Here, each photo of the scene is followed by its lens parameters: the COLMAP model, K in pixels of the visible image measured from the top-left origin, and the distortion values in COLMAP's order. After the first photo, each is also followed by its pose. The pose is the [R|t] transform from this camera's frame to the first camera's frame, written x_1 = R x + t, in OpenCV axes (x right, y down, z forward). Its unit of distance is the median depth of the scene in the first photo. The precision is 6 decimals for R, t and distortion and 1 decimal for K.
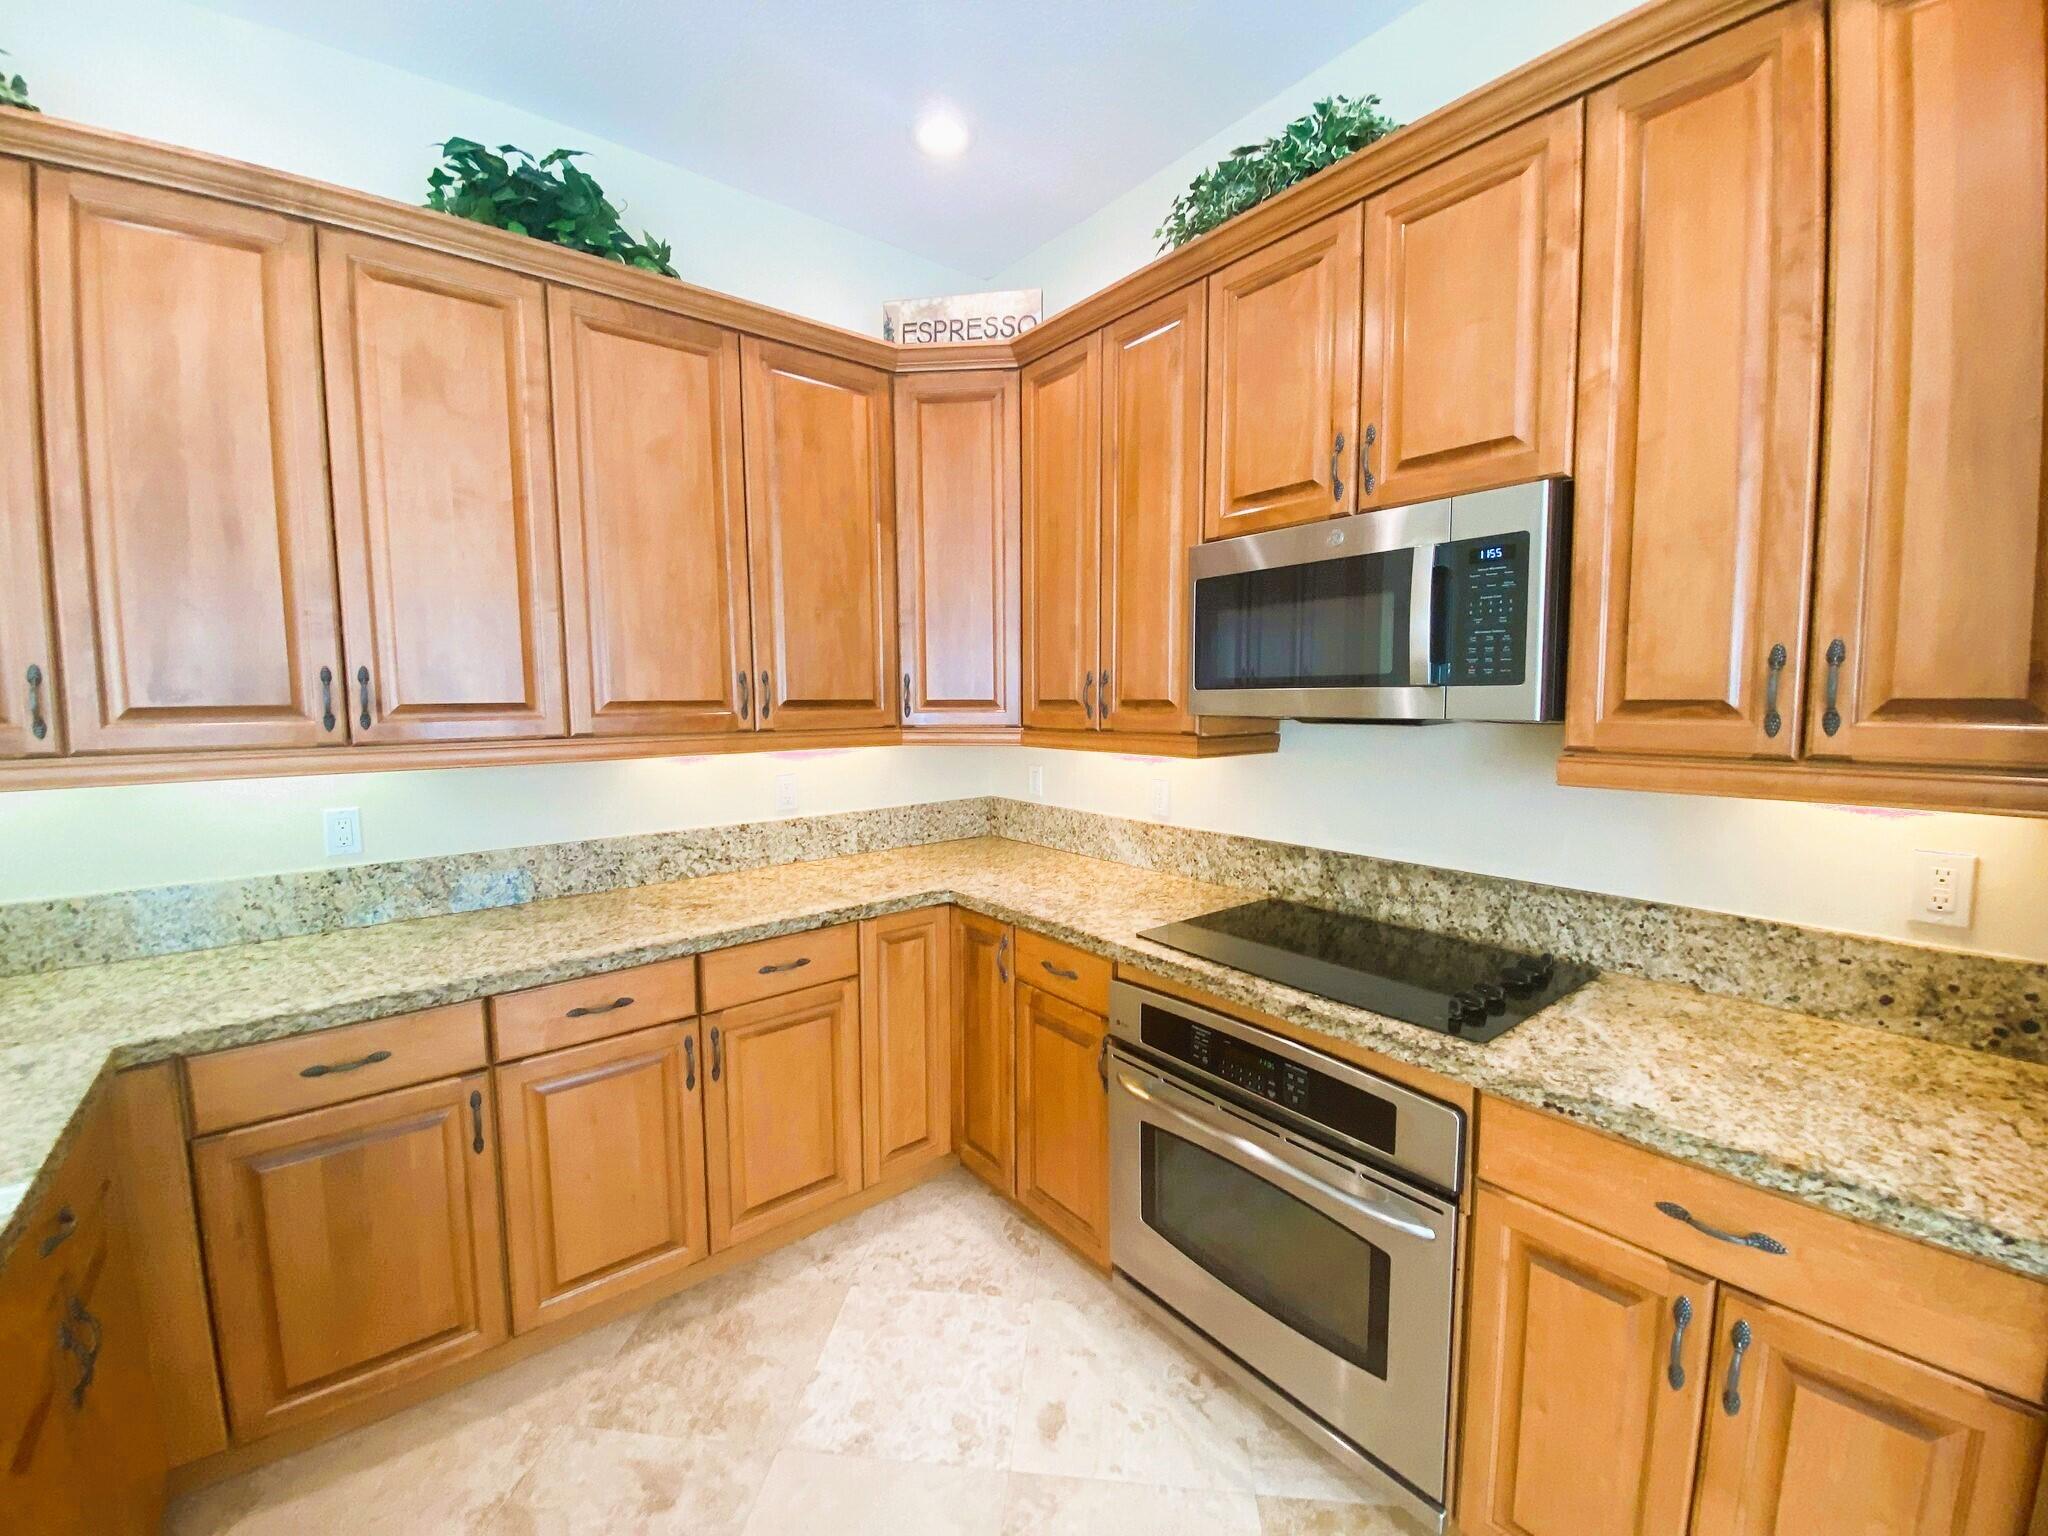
lens RADIAL K [[813.2, 0, 1016.6], [0, 813.2, 766.7], [0, 0, 1]] dist [0.022837, -0.024740]
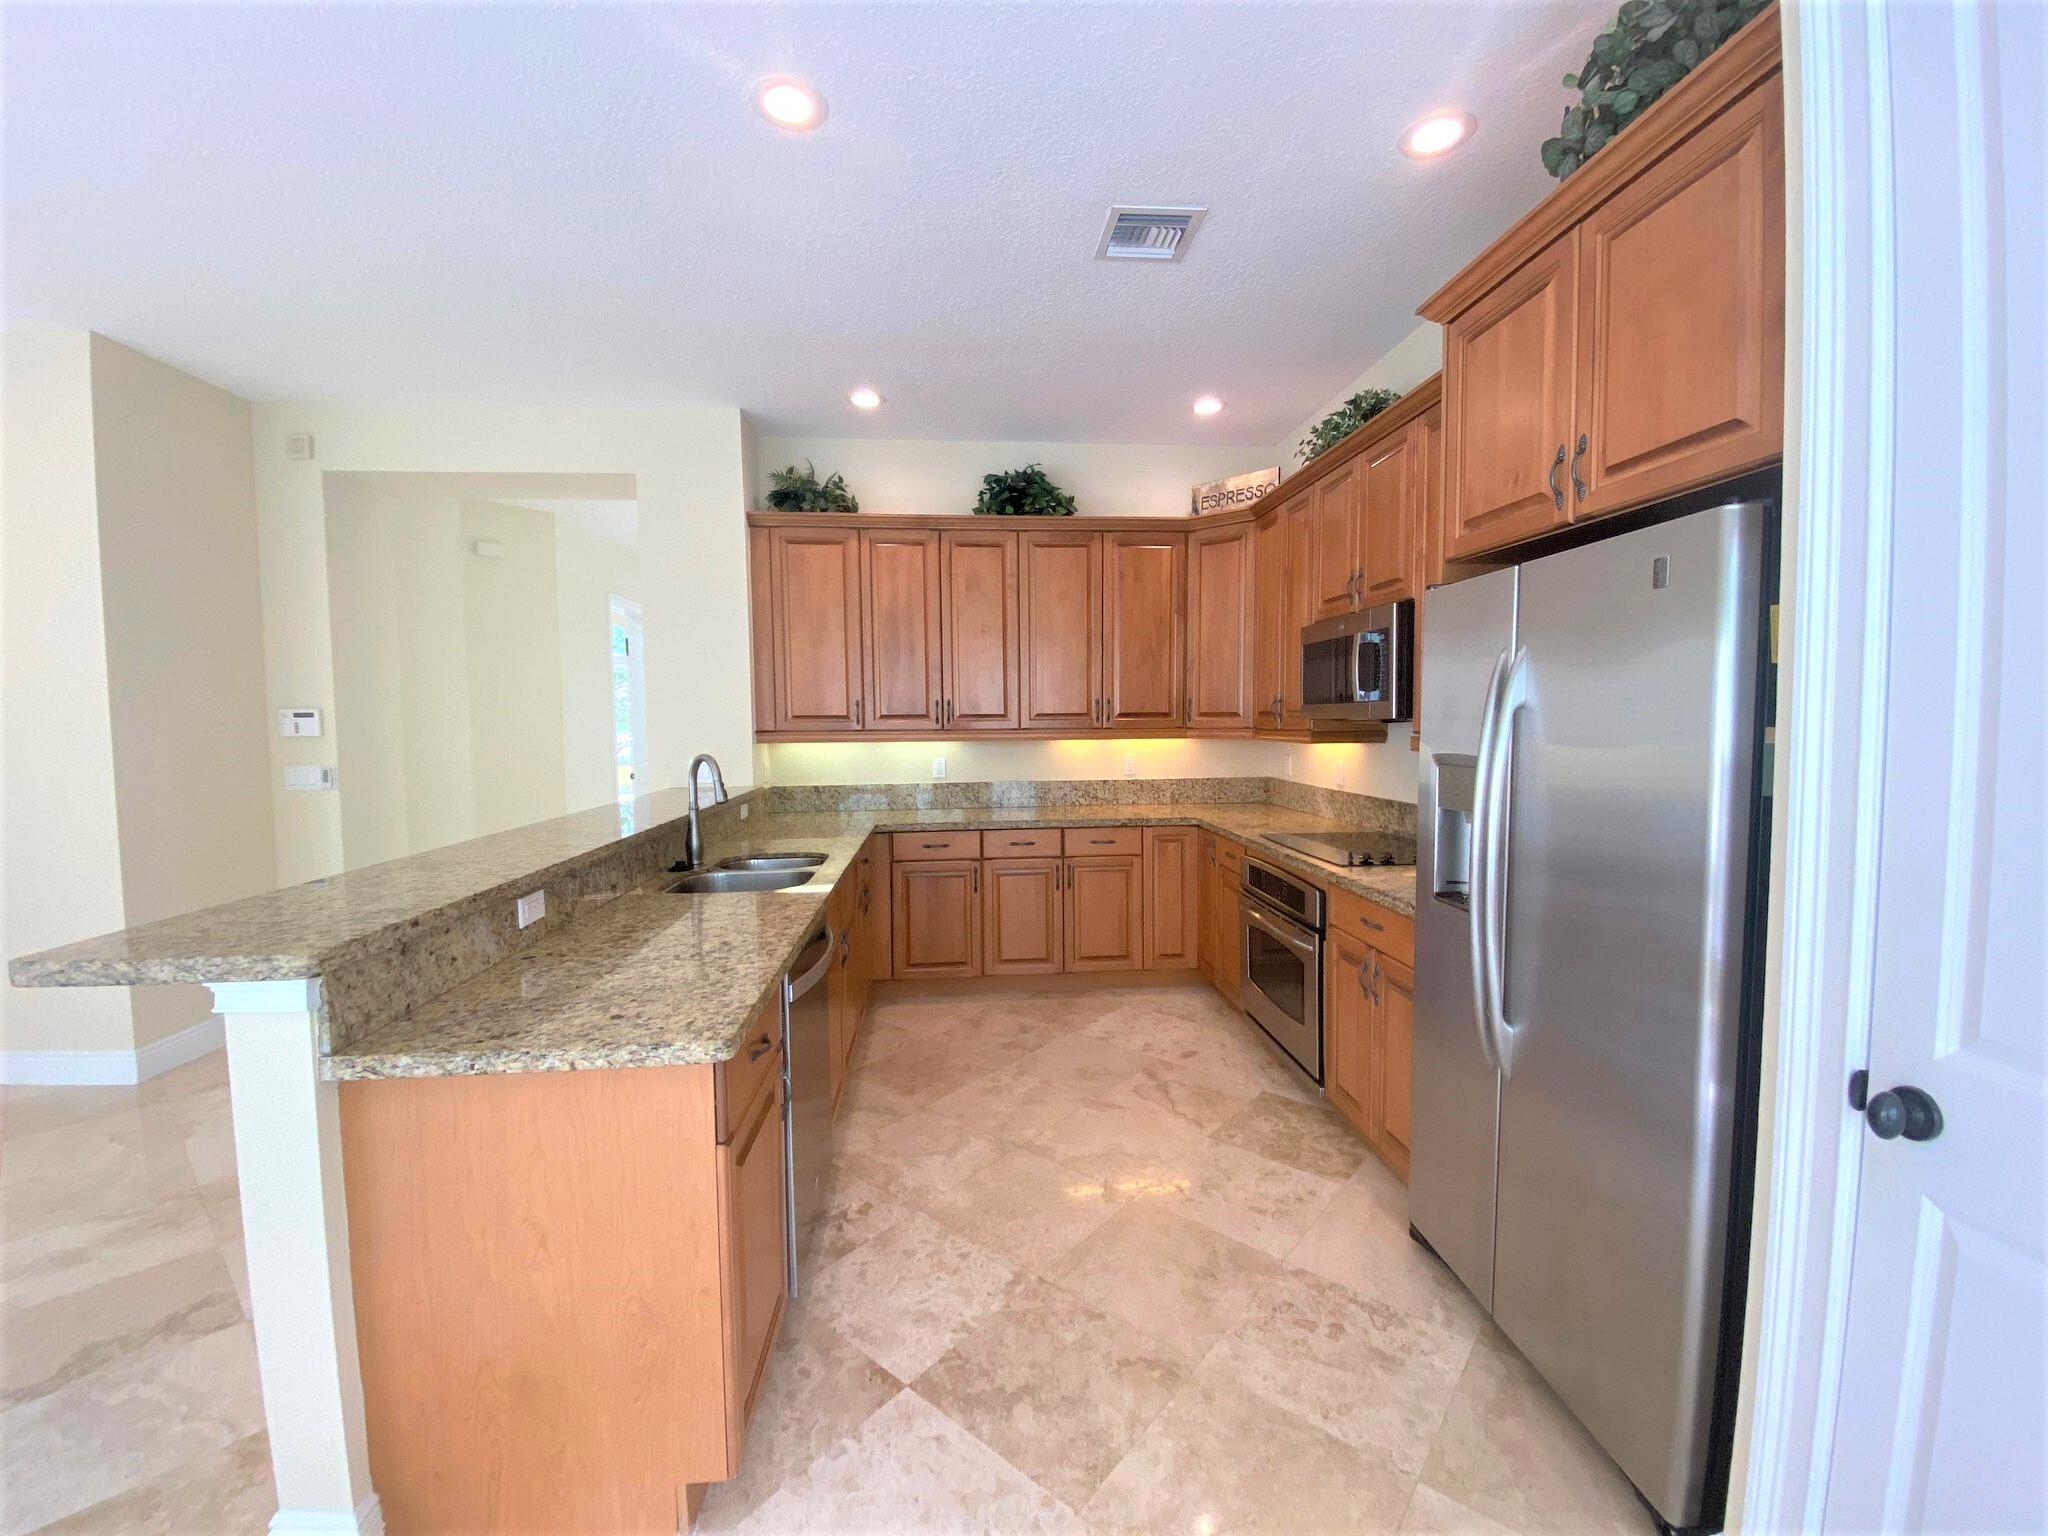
lens RADIAL K [[813.2, 0, 1016.6], [0, 813.2, 766.7], [0, 0, 1]] dist [0.022837, -0.024740]
pose [[0.829058, 0.032666, -0.558208, 0.700124], [-0.045816, 0.998904, -0.009591, 0.089082], [0.557283, 0.033527, 0.829646, -0.859447]]
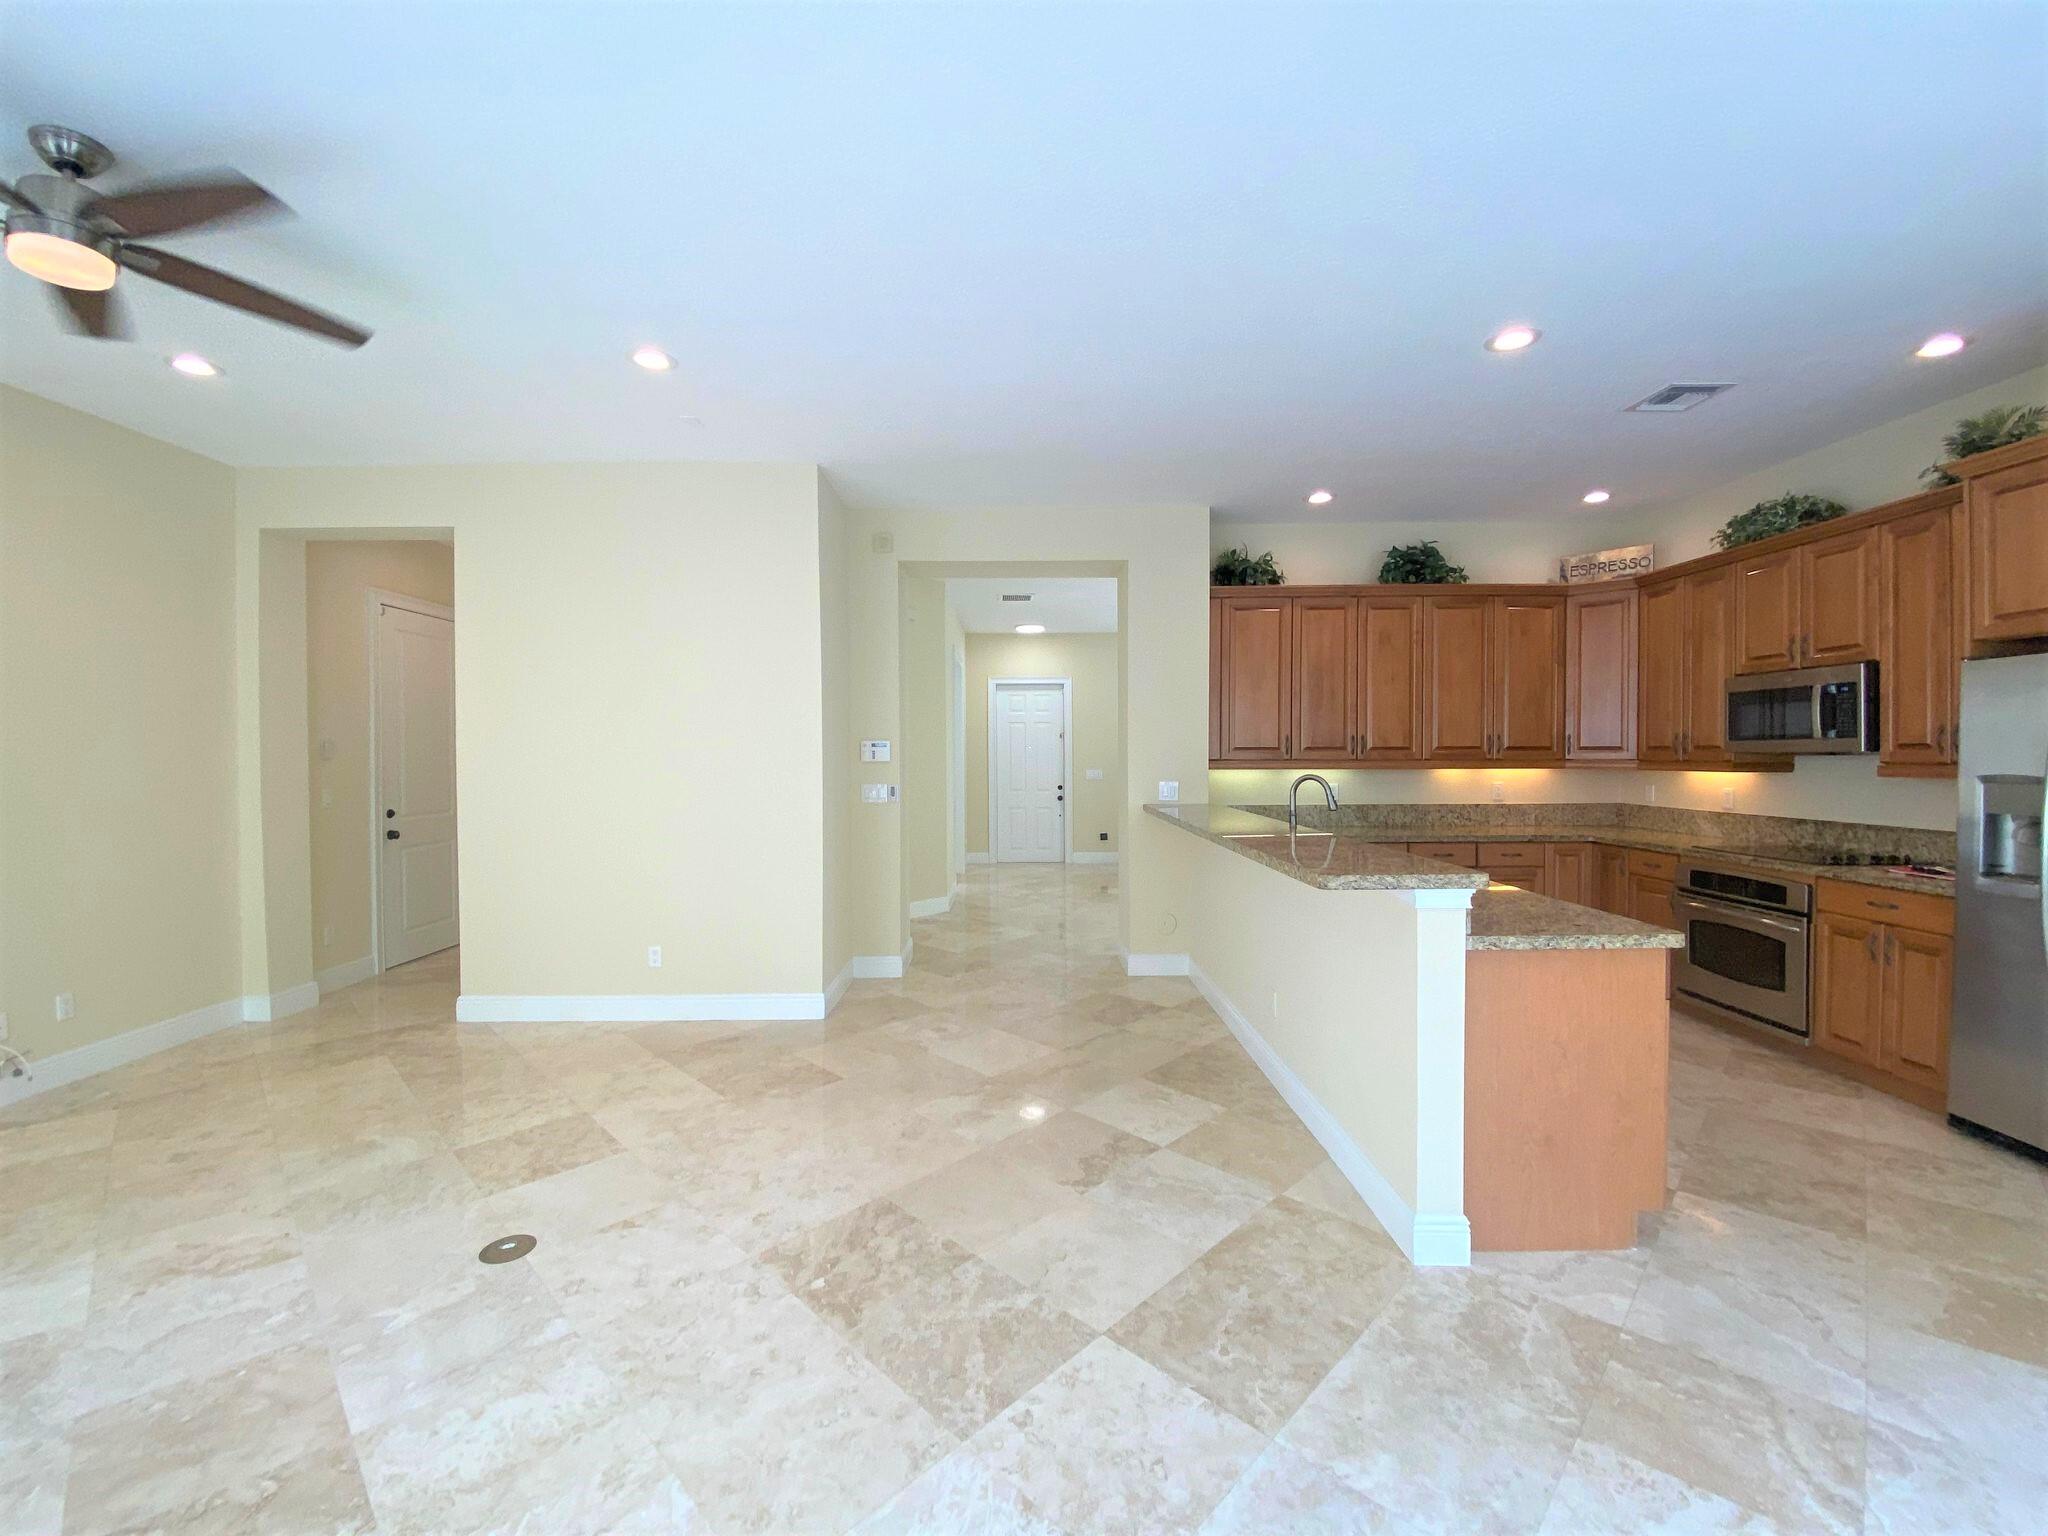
lens RADIAL K [[824.0, 0, 1016.5], [0, 824.0, 765.7], [0, 0, 1]] dist [0.002253, -0.012086]
pose [[0.781088, 0.013816, -0.624268, 0.096779], [-0.057878, 0.997053, -0.050351, 0.198593], [0.621732, 0.075460, 0.779586, -1.954593]]
